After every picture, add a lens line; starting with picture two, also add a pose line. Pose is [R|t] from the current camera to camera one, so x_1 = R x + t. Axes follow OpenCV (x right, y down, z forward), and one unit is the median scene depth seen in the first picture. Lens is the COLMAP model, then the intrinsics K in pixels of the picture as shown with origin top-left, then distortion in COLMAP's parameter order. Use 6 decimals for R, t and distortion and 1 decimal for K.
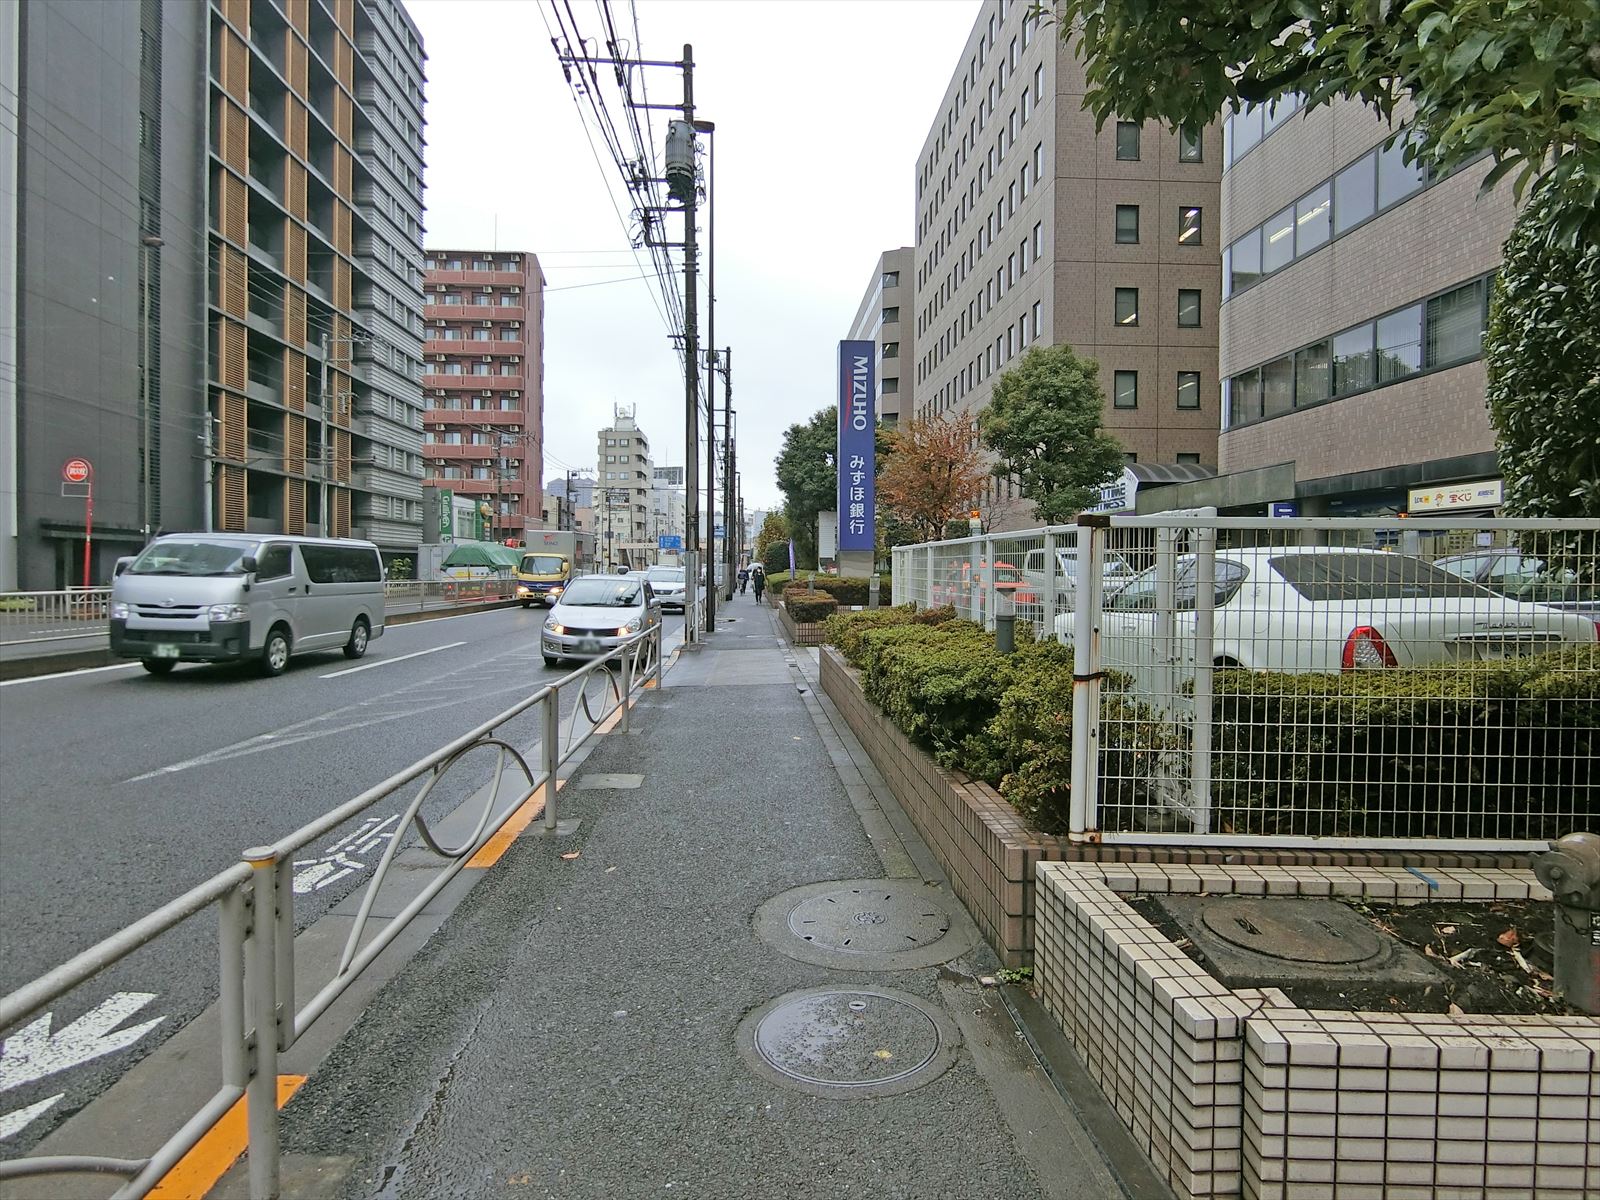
lens RADIAL K [[890.3, 0, 798.0], [0, 890.3, 599.3], [0, 0, 1]] dist [-0.004896, -0.007410]
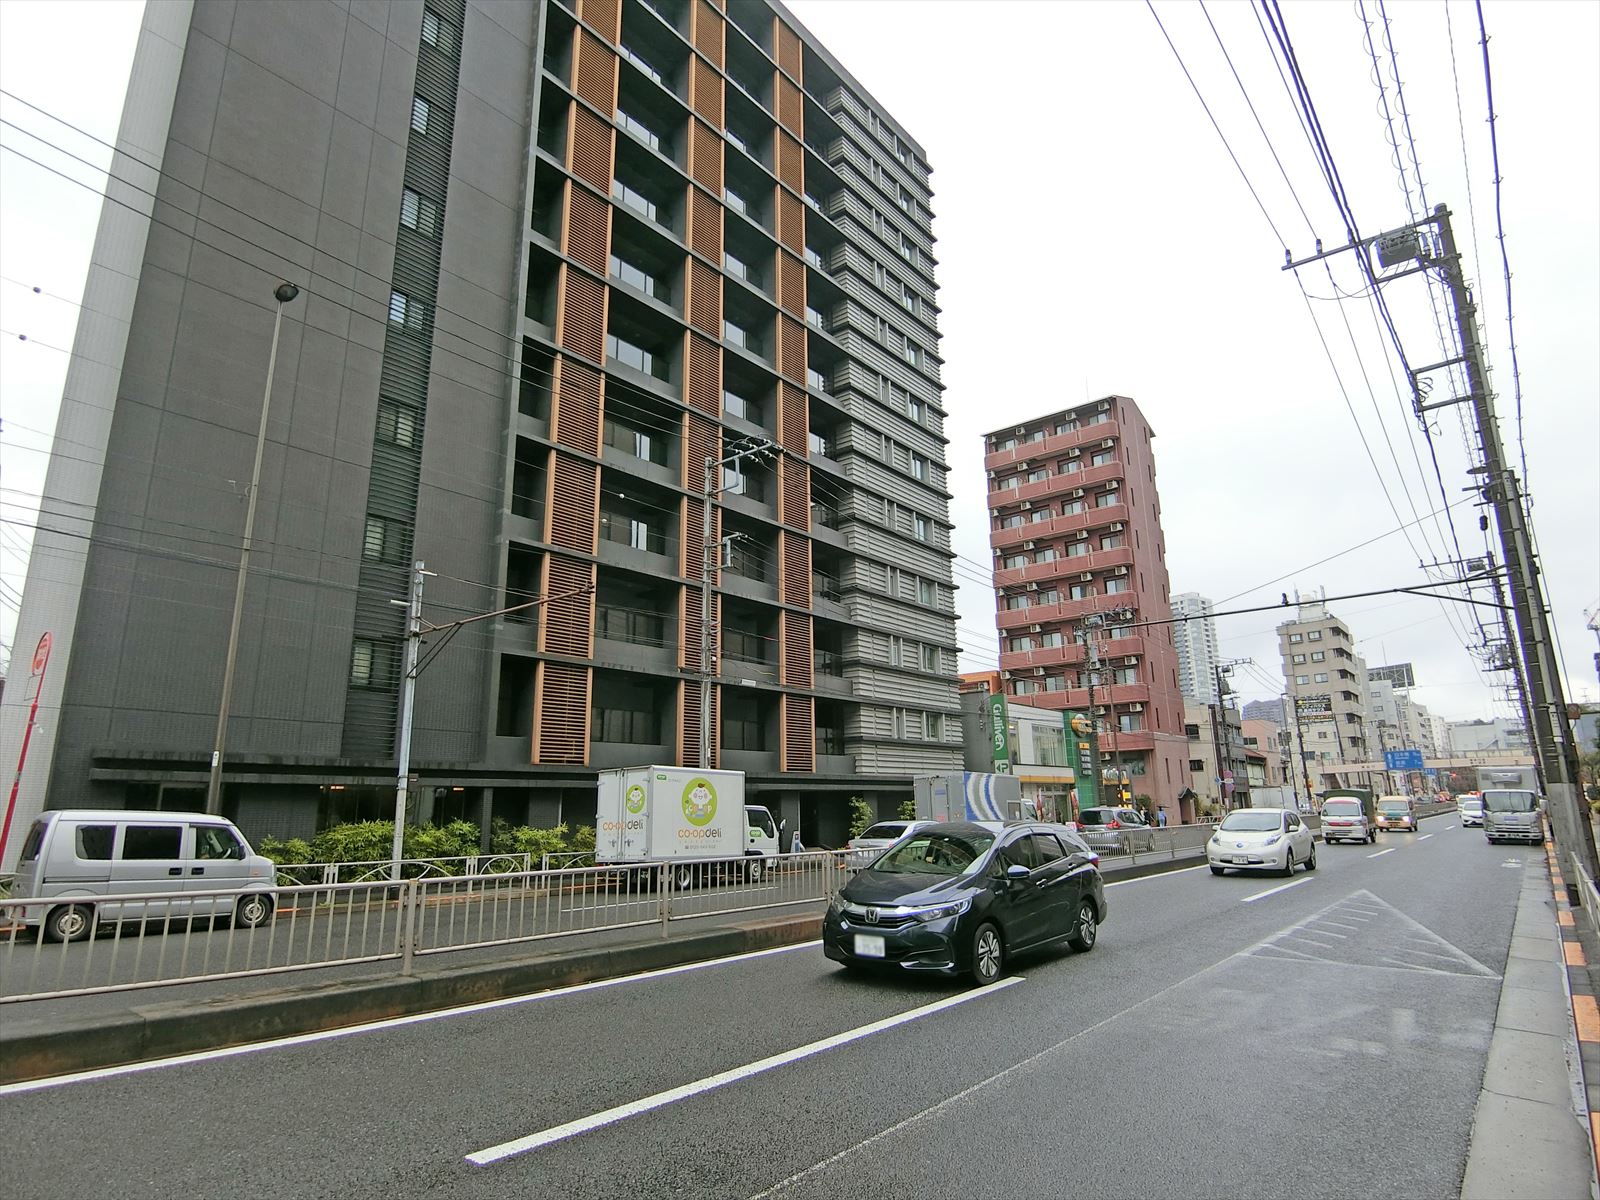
lens RADIAL K [[890.3, 0, 804.5], [0, 890.3, 584.1], [0, 0, 1]] dist [-0.004896, -0.007410]
pose [[0.740720, -0.185790, -0.645614, -0.031299], [0.001208, 0.961367, -0.275269, -0.011453], [0.671813, 0.203117, 0.712327, 0.282709]]
